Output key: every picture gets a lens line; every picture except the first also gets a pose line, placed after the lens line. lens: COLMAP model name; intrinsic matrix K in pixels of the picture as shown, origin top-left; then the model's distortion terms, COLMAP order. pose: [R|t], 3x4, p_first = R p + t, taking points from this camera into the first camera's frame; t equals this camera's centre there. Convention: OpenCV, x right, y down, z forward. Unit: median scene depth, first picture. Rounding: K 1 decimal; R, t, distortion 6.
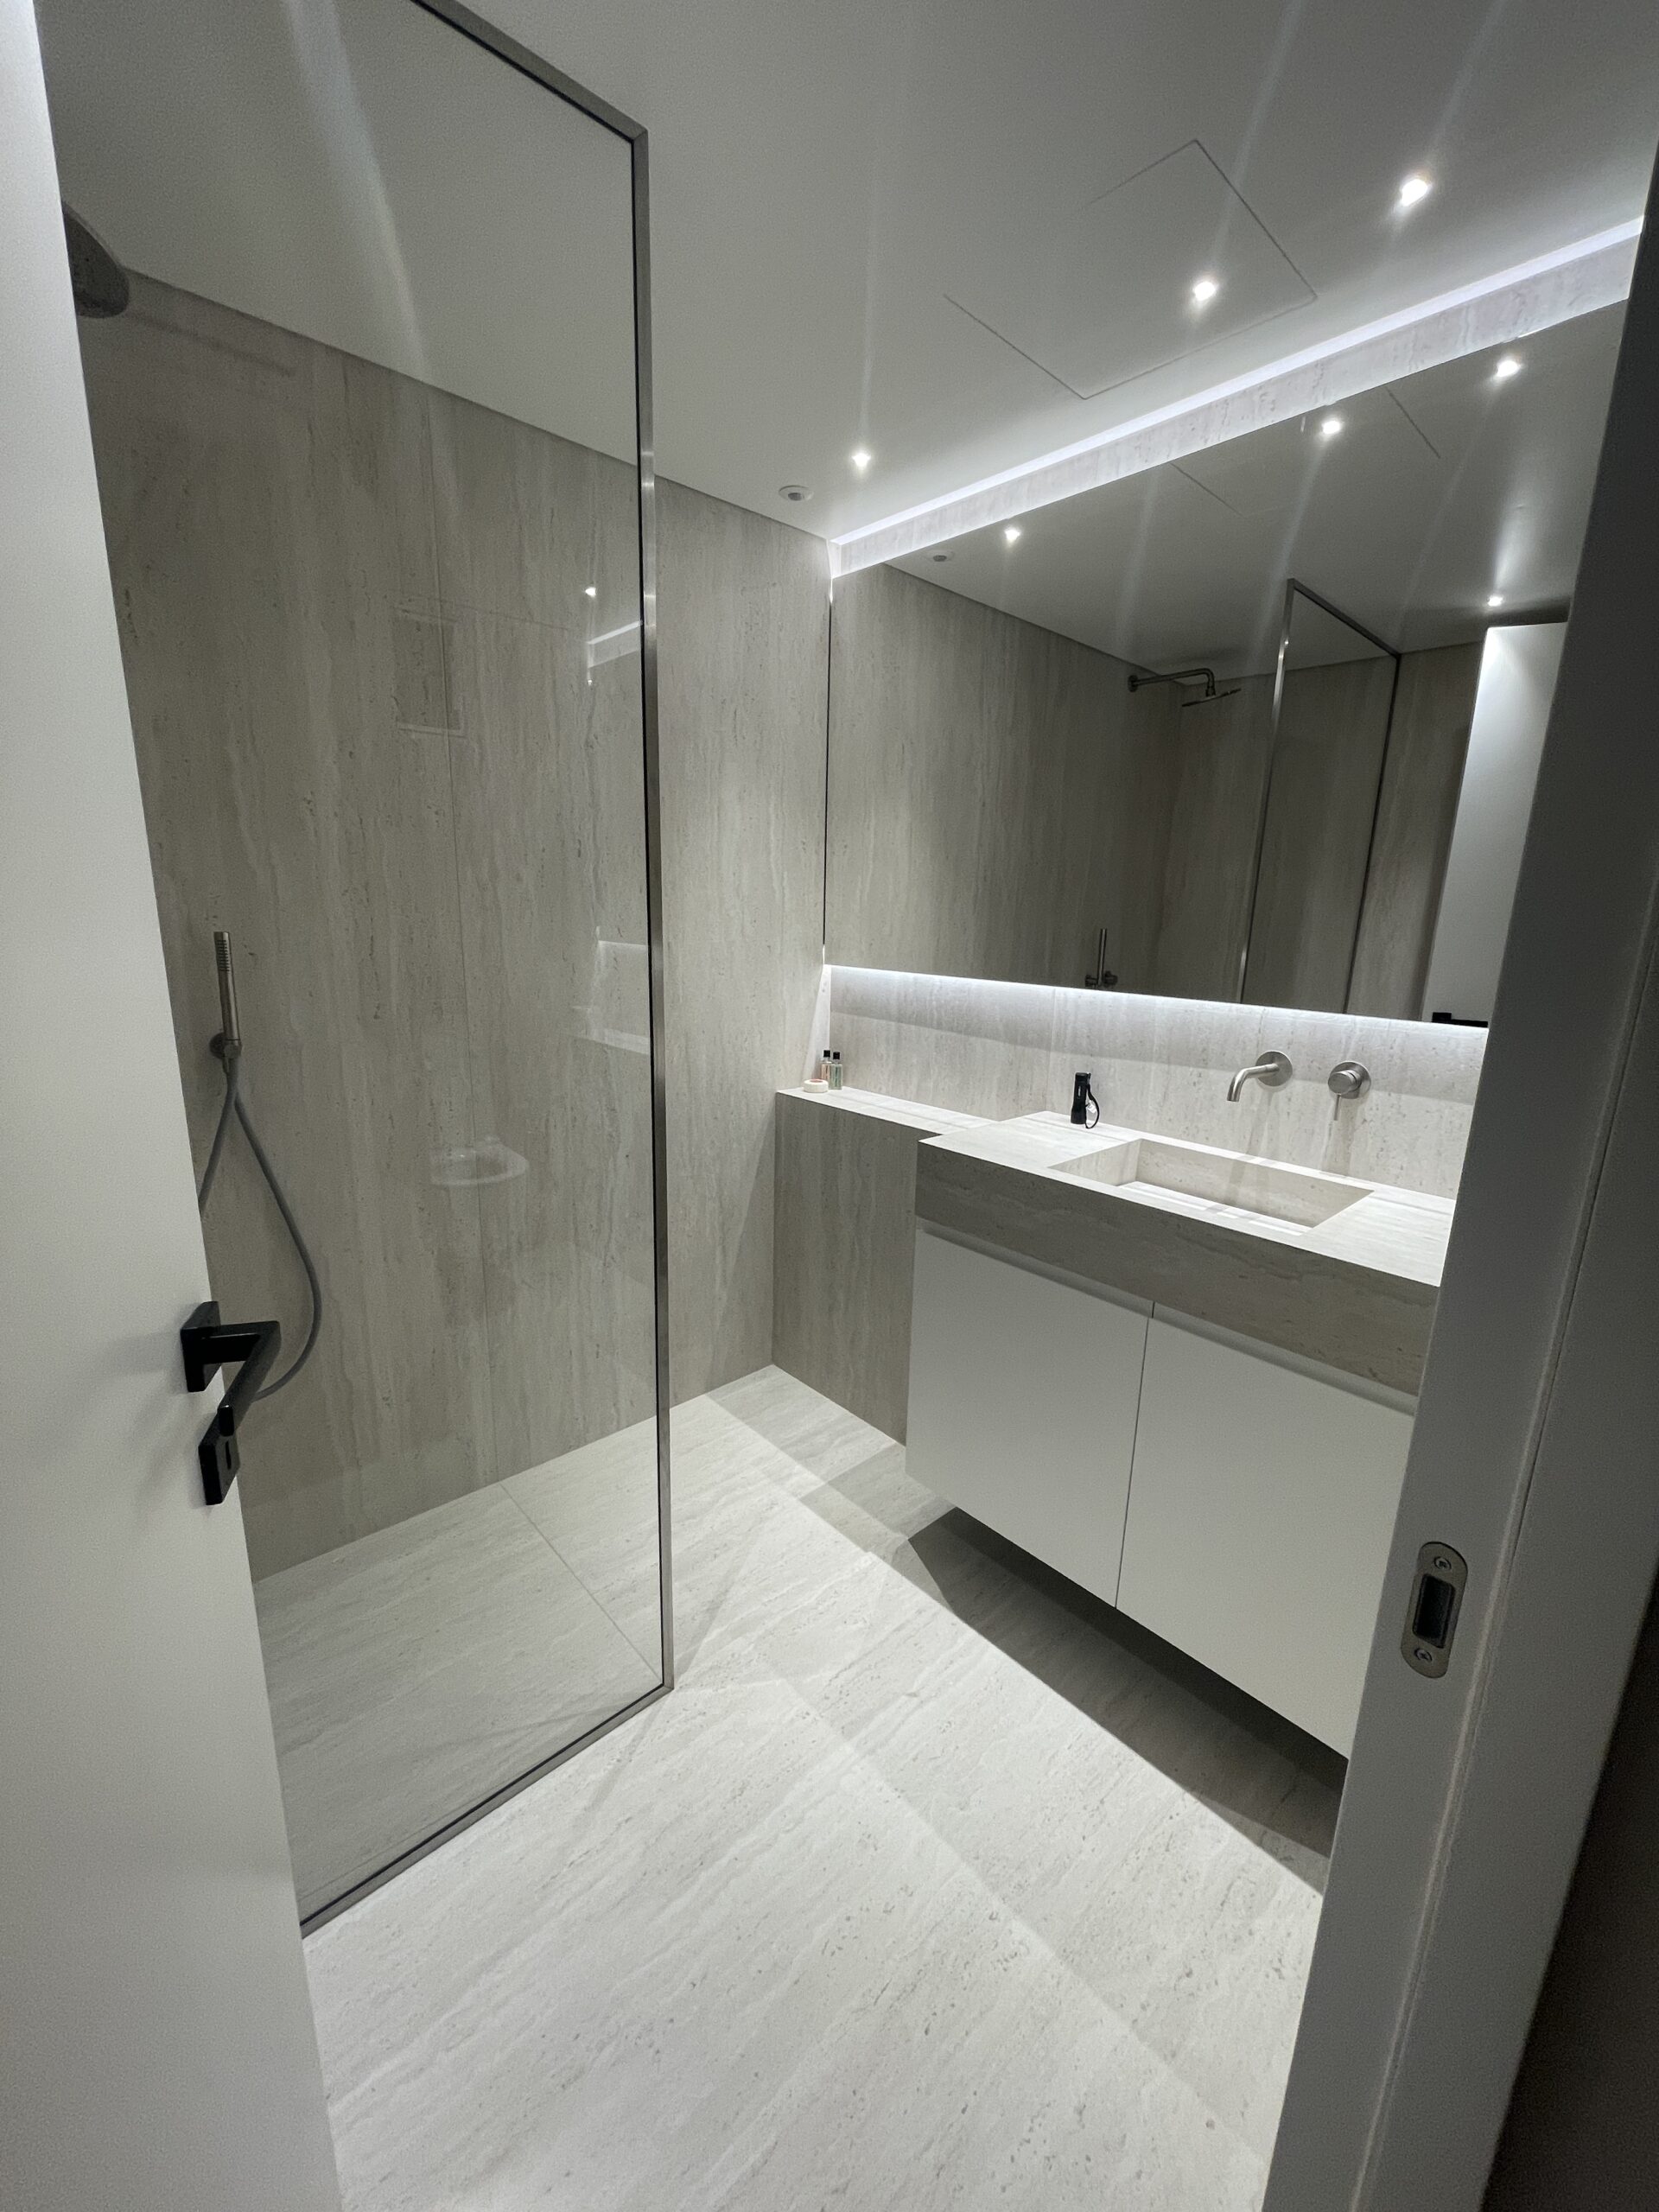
lens RADIAL K [[889.1, 0, 839.2], [0, 889.1, 1111.0], [0, 0, 1]] dist [-0.003421, 0.000755]
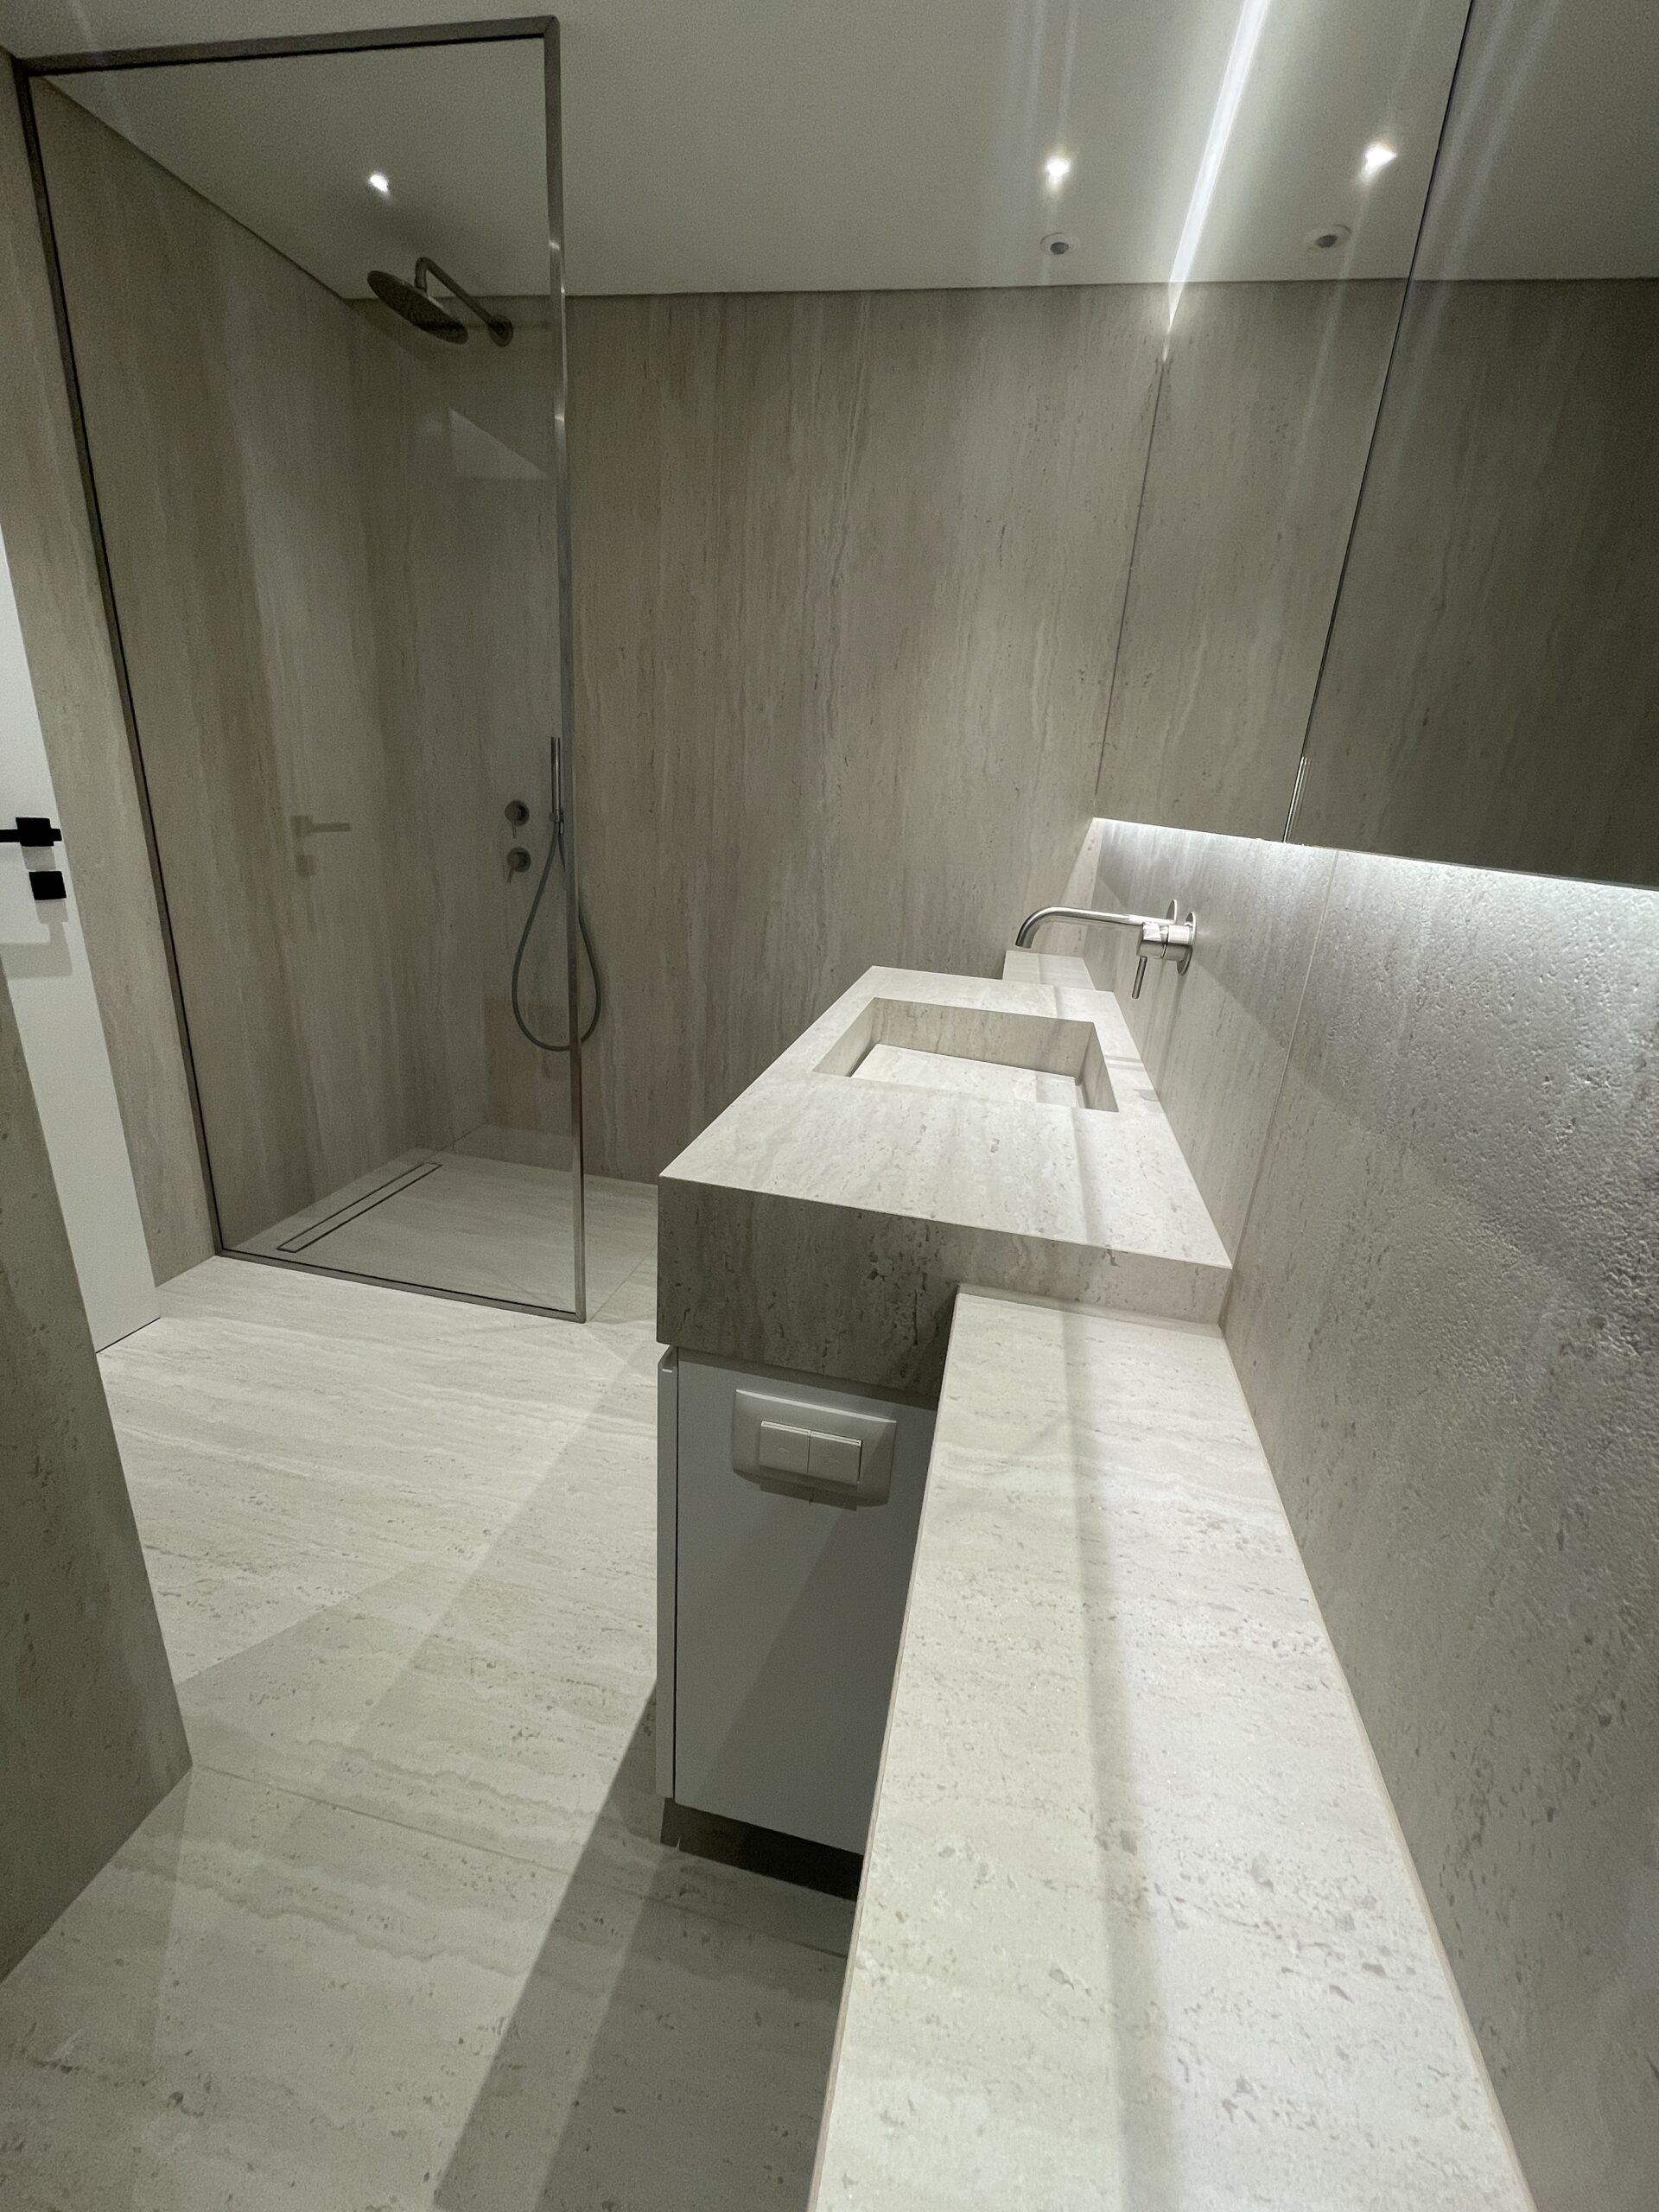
lens RADIAL K [[889.1, 0, 836.9], [0, 889.1, 1108.9], [0, 0, 1]] dist [-0.003421, 0.000755]
pose [[0.580094, 0.288011, -0.761932, 0.850784], [-0.239593, 0.954354, 0.178334, 0.020133], [0.778515, 0.079103, 0.622621, 0.403704]]
